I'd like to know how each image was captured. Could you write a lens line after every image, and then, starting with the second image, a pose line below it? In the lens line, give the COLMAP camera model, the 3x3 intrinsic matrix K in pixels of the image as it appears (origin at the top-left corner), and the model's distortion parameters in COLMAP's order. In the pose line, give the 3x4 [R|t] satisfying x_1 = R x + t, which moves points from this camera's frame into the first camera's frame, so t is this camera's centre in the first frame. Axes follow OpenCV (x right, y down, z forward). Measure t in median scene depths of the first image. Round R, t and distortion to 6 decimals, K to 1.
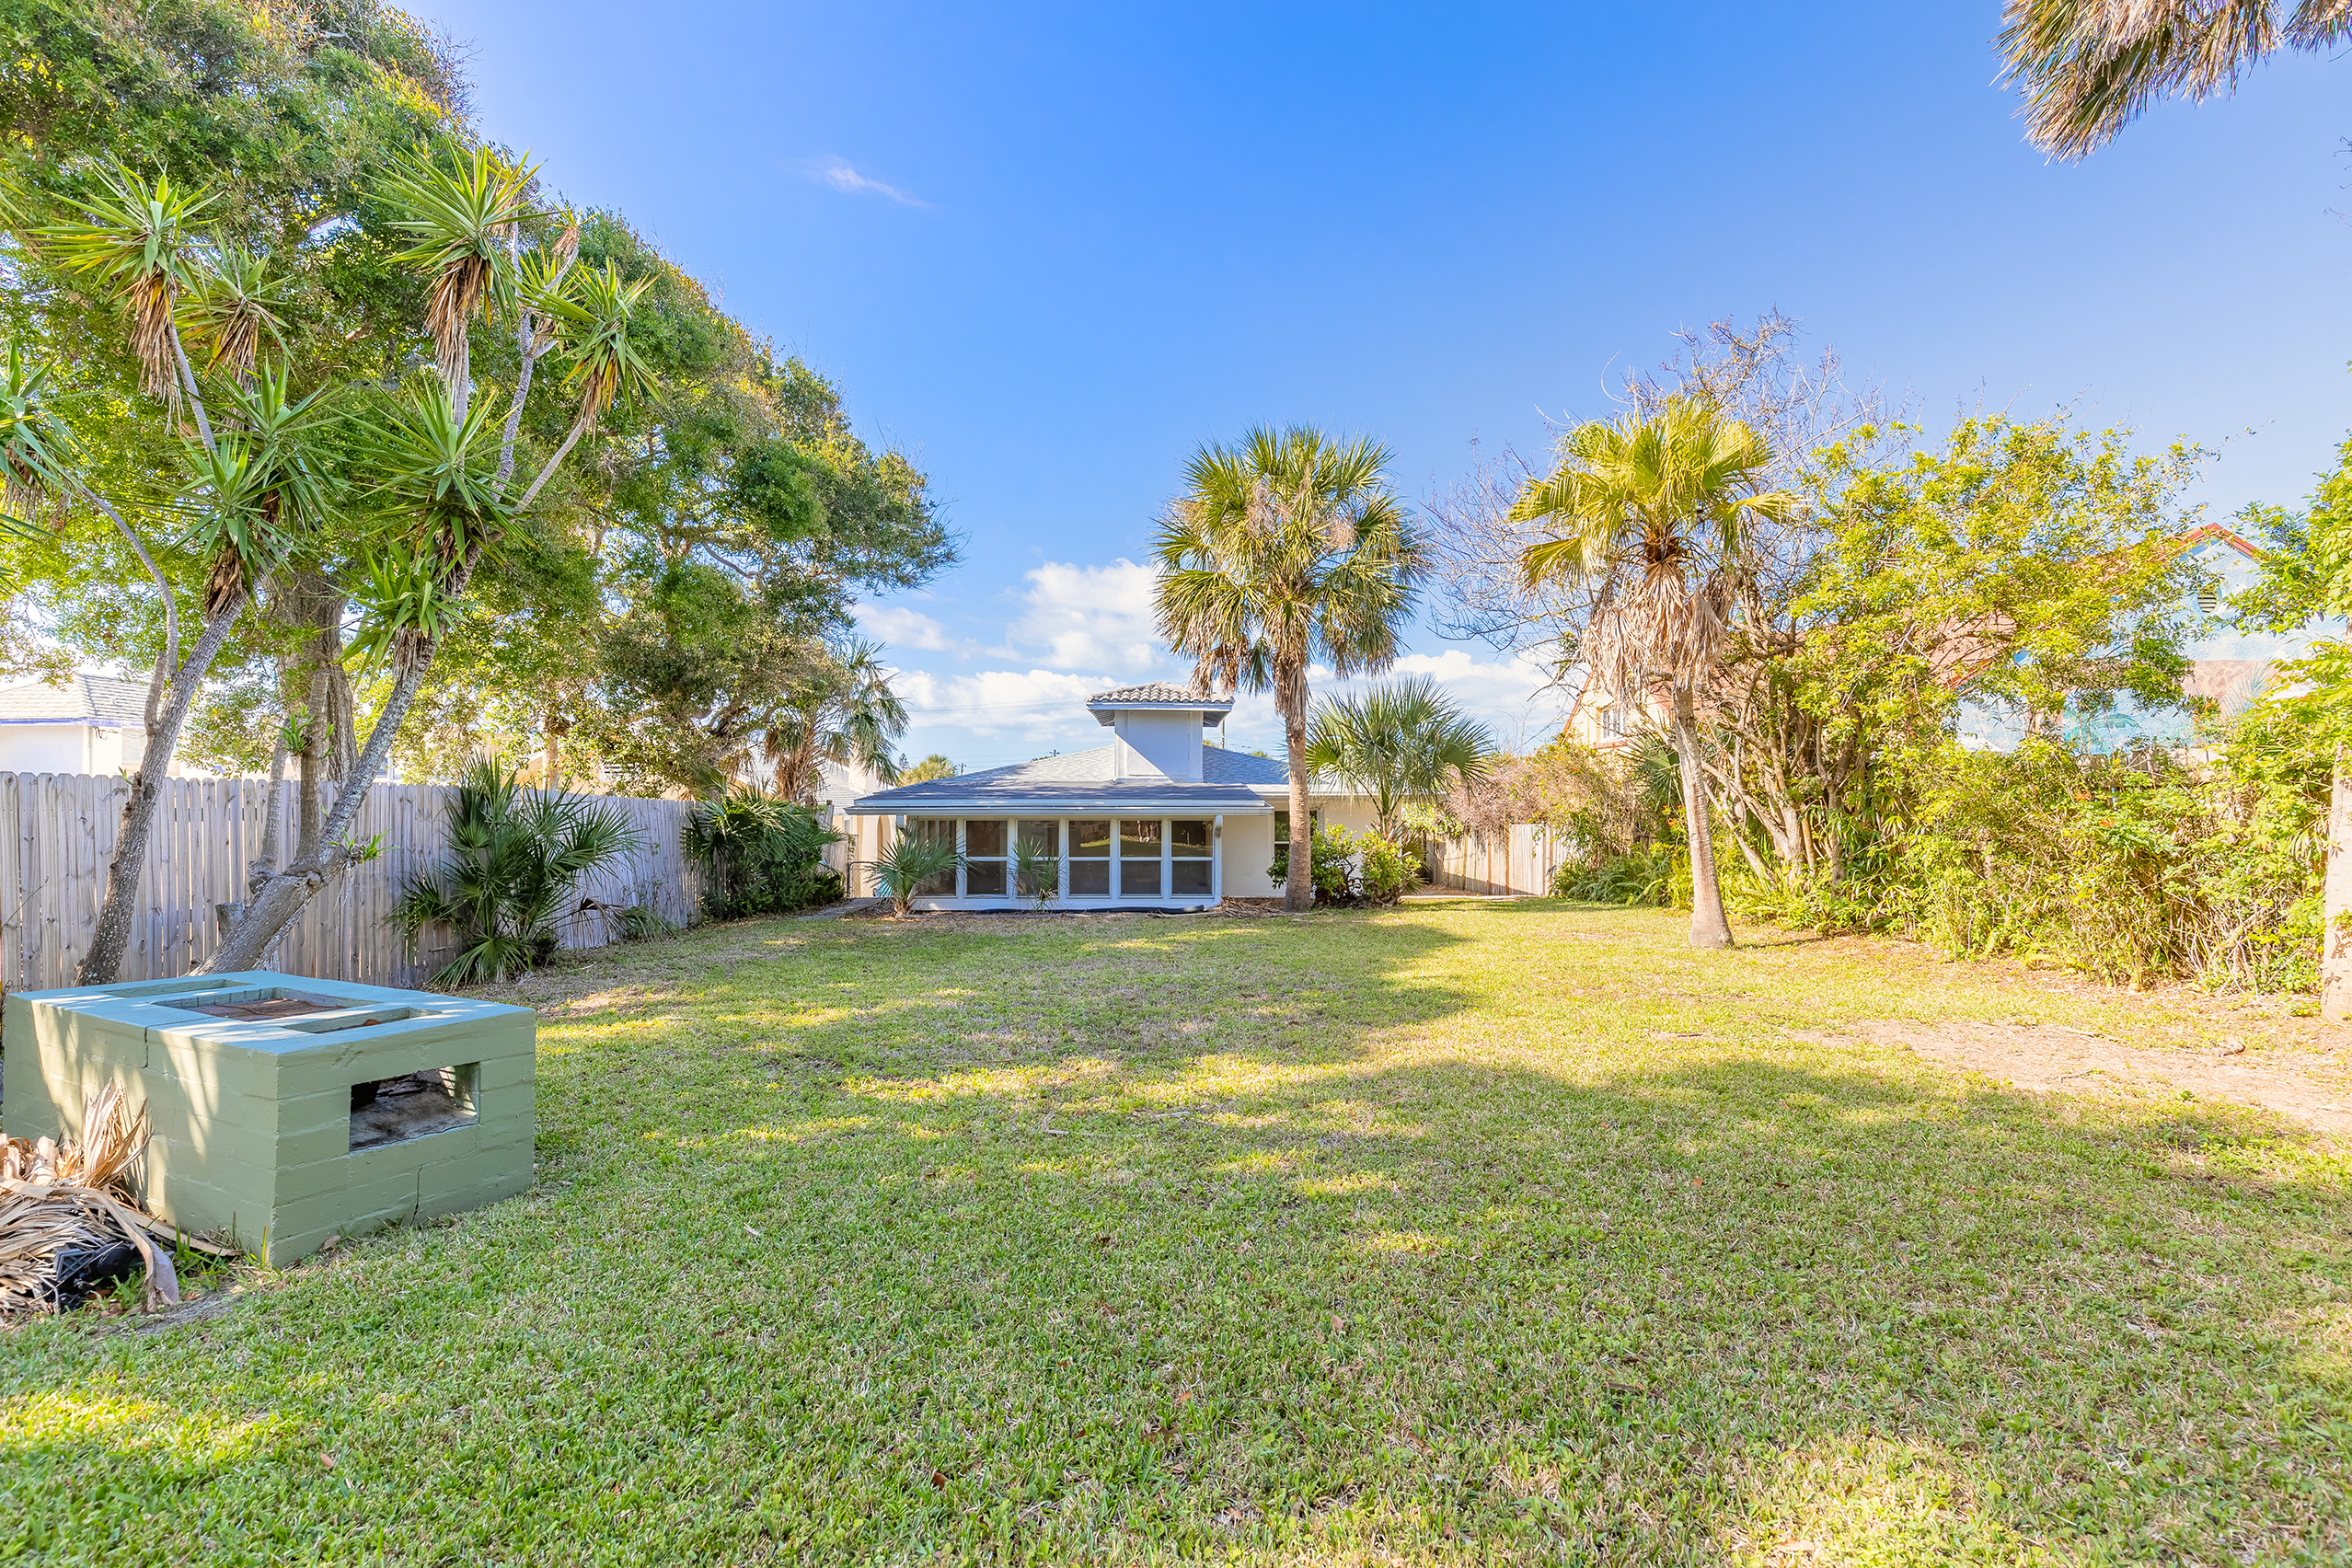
lens RADIAL K [[1070.8, 0, 1171.0], [0, 1070.8, 790.8], [0, 0, 1]] dist [0.004189, -0.000236]
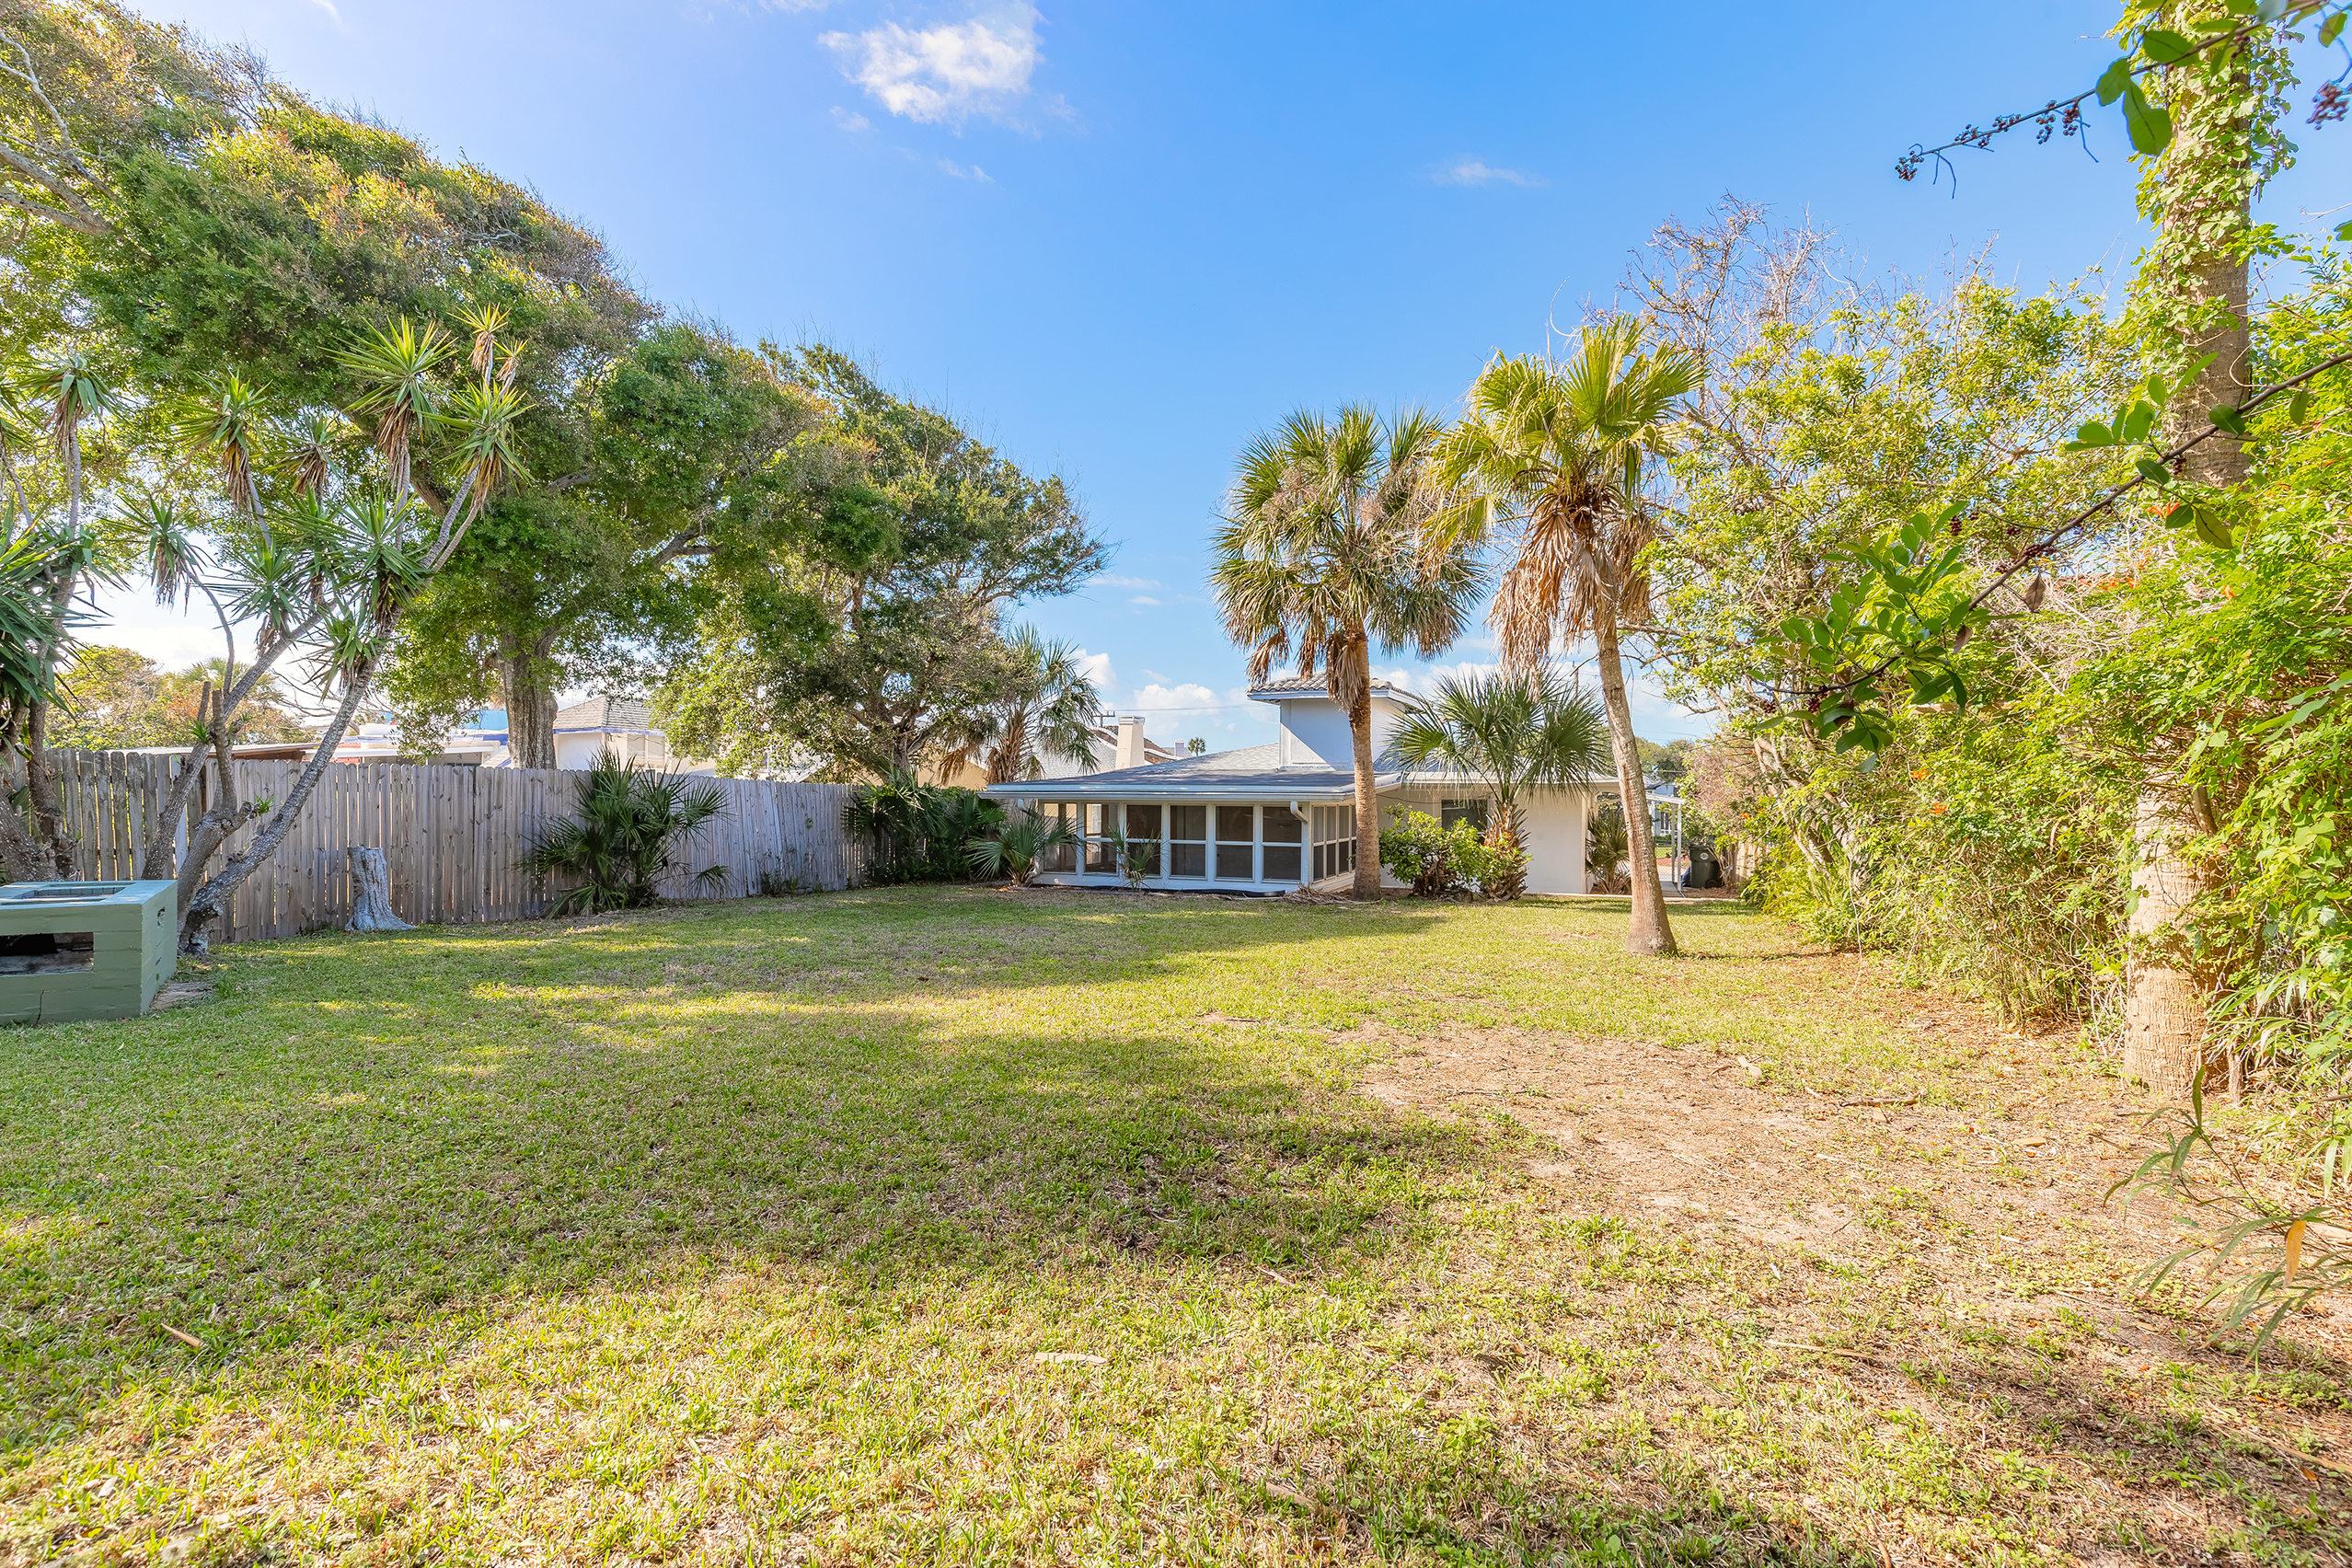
lens RADIAL K [[1070.8, 0, 1171.0], [0, 1070.8, 790.8], [0, 0, 1]] dist [0.004189, -0.000236]
pose [[0.913361, 0.003811, -0.407134, 0.339393], [-0.001124, 0.999976, 0.006838, 0.006264], [0.407150, -0.005788, 0.913343, 0.034979]]
